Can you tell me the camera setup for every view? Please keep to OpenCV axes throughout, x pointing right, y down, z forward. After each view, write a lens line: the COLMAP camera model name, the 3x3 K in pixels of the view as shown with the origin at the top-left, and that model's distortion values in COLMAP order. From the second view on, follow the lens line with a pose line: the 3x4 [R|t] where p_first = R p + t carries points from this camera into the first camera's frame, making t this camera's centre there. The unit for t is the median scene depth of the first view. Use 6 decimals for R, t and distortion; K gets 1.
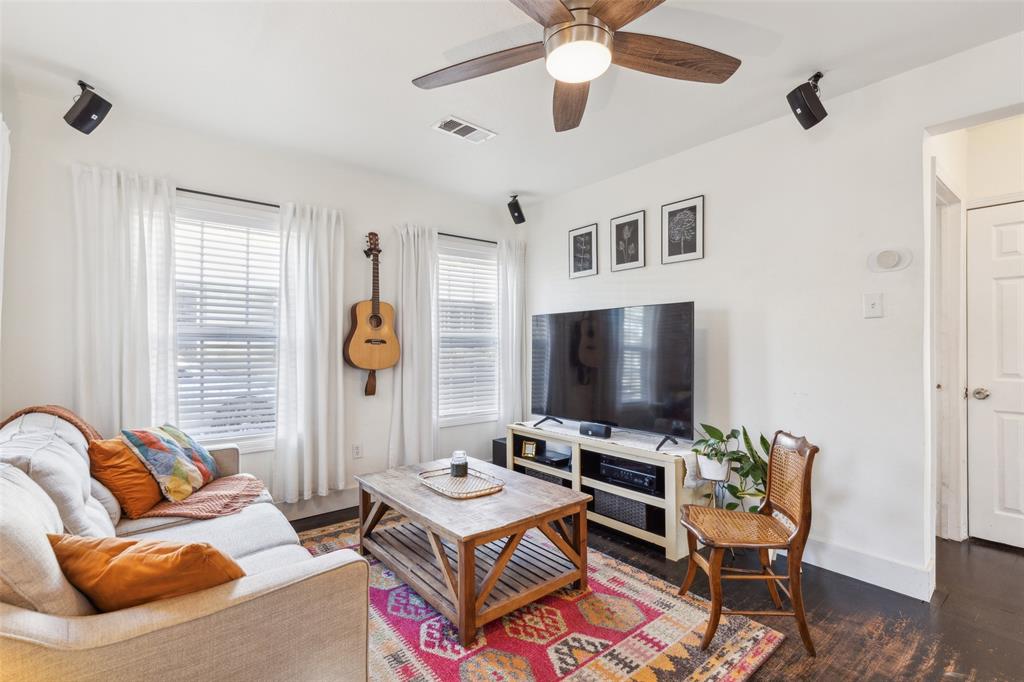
lens RADIAL K [[464.0, 0, 514.6], [0, 464.0, 344.2], [0, 0, 1]] dist [-0.000561, 0.000346]
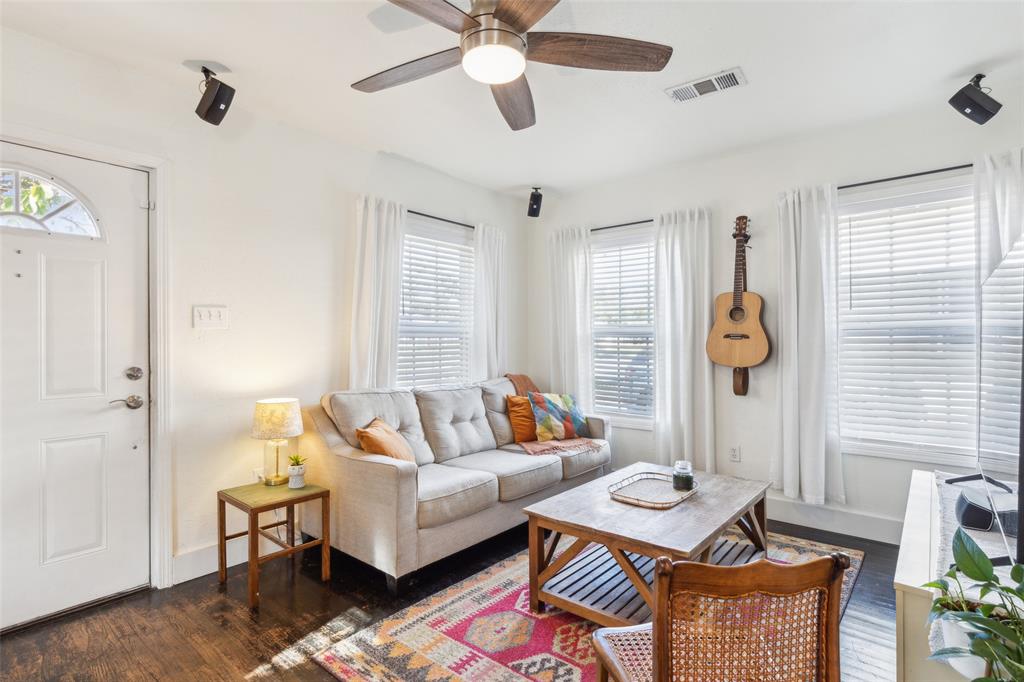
lens RADIAL K [[501.1, 0, 524.8], [0, 501.1, 337.4], [0, 0, 1]] dist [0.015227, -0.000531]
pose [[0.198854, -0.005663, -0.980013, 0.851143], [0.008272, 0.999957, -0.004100, -0.004777], [0.979994, -0.007292, 0.198892, 0.575267]]
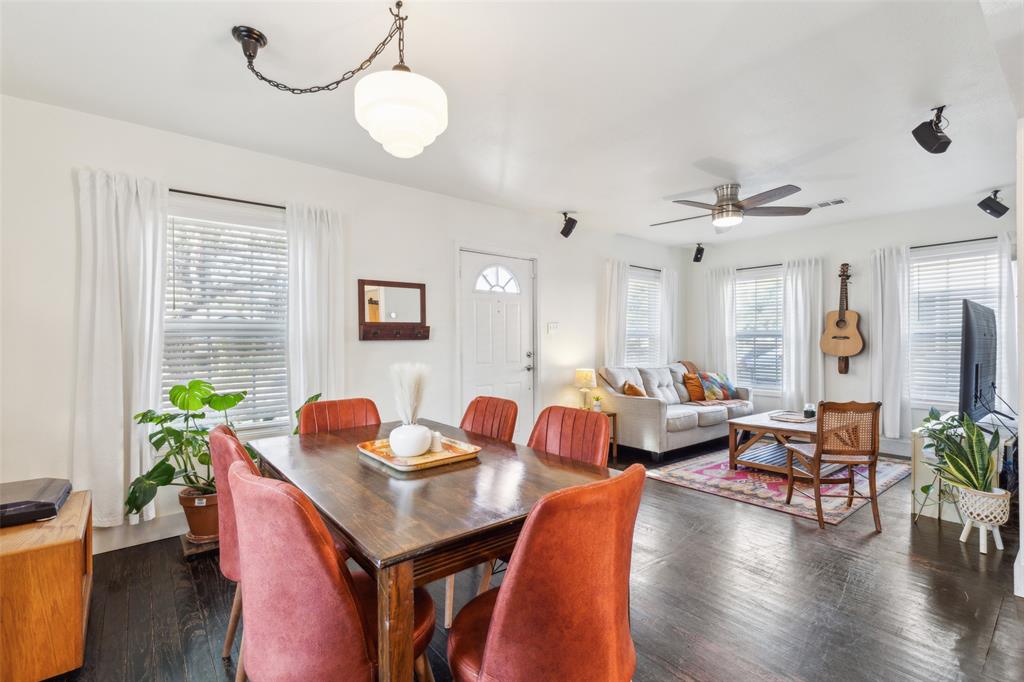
lens RADIAL K [[464.0, 0, 514.6], [0, 464.0, 344.2], [0, 0, 1]] dist [-0.000561, 0.000346]
pose [[-0.002371, 0.007118, -0.999972, 1.737836], [0.006664, 0.999953, 0.007102, -0.003012], [0.999975, -0.006647, -0.002418, -0.066798]]
